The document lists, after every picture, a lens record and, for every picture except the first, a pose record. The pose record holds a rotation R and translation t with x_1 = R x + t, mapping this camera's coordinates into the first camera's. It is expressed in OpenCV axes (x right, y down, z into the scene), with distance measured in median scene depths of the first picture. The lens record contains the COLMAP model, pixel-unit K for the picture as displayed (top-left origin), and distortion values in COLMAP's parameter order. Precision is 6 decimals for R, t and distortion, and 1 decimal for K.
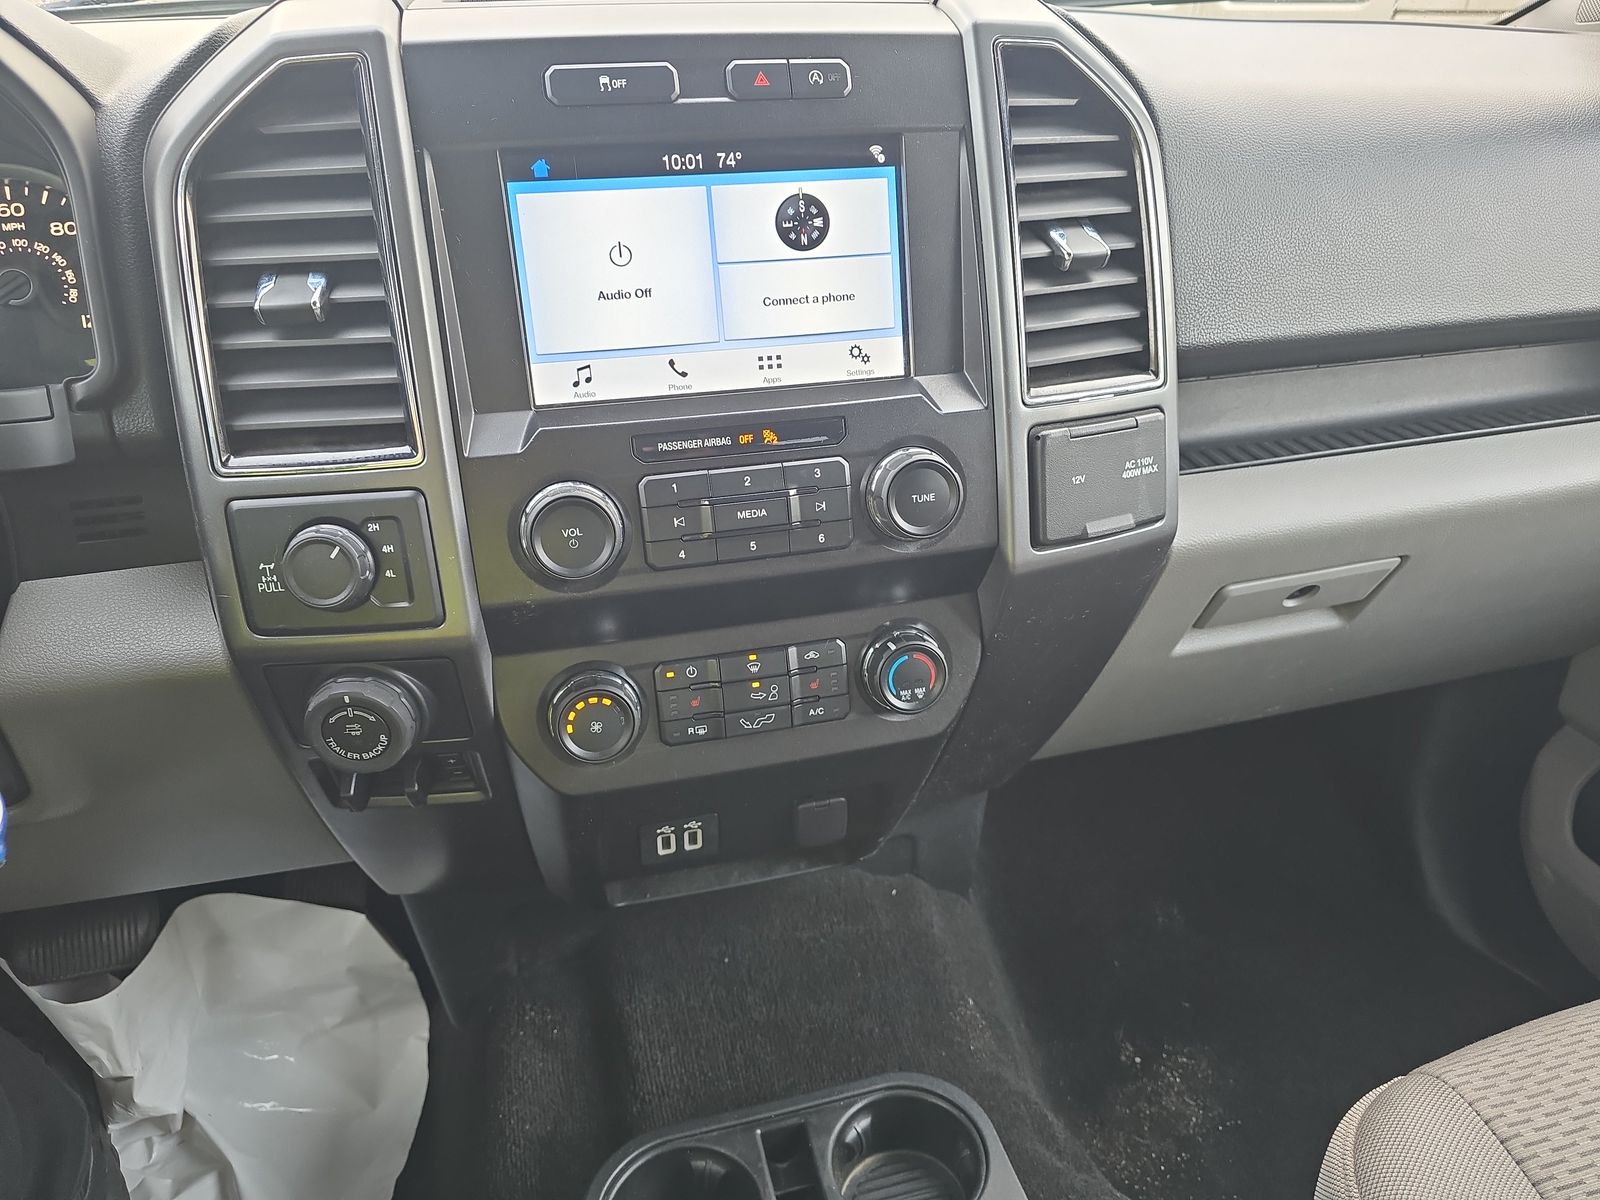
lens RADIAL K [[1088.3, 0, 801.7], [0, 1088.3, 600.3], [0, 0, 1]] dist [0.011610, -0.010419]
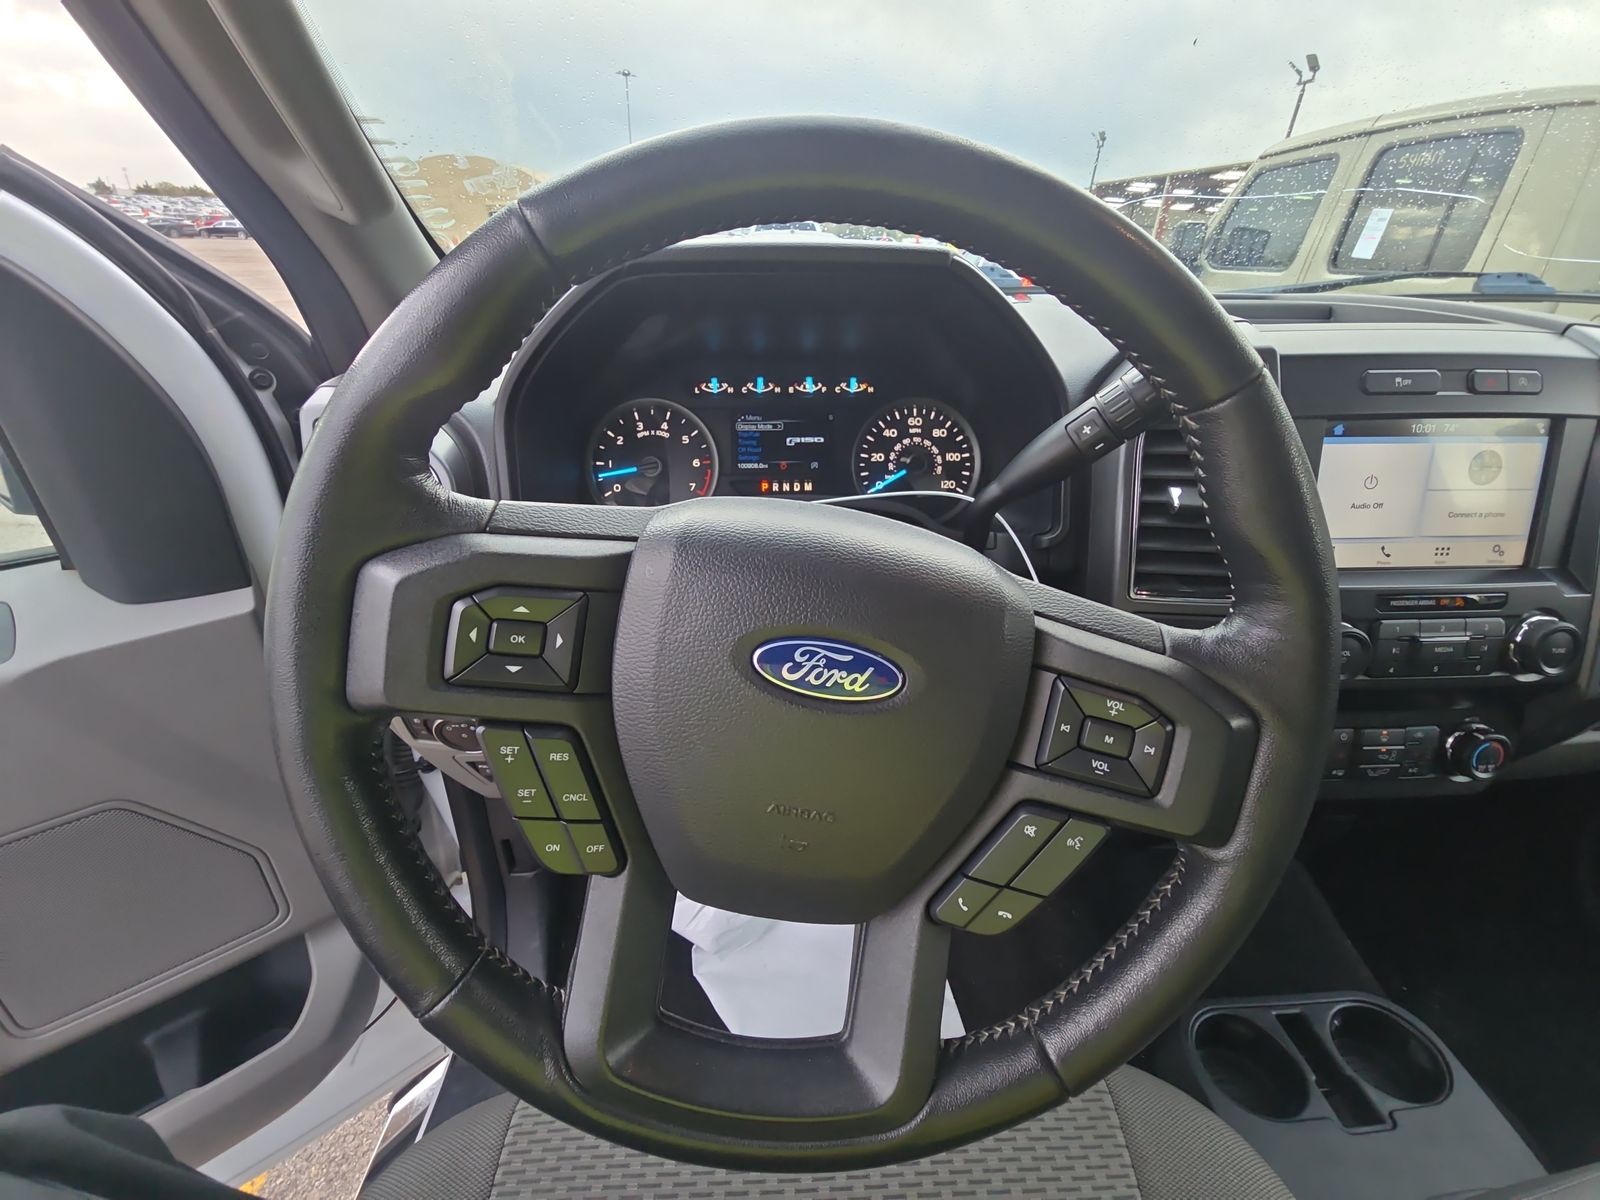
lens RADIAL K [[649.4, 0, 815.7], [0, 649.4, 589.3], [0, 0, 1]] dist [-0.003370, -0.001201]
pose [[0.979790, 0.099838, -0.173332, -0.671509], [-0.104465, 0.994370, -0.017756, -0.046010], [0.170584, 0.035504, 0.984703, -0.072790]]
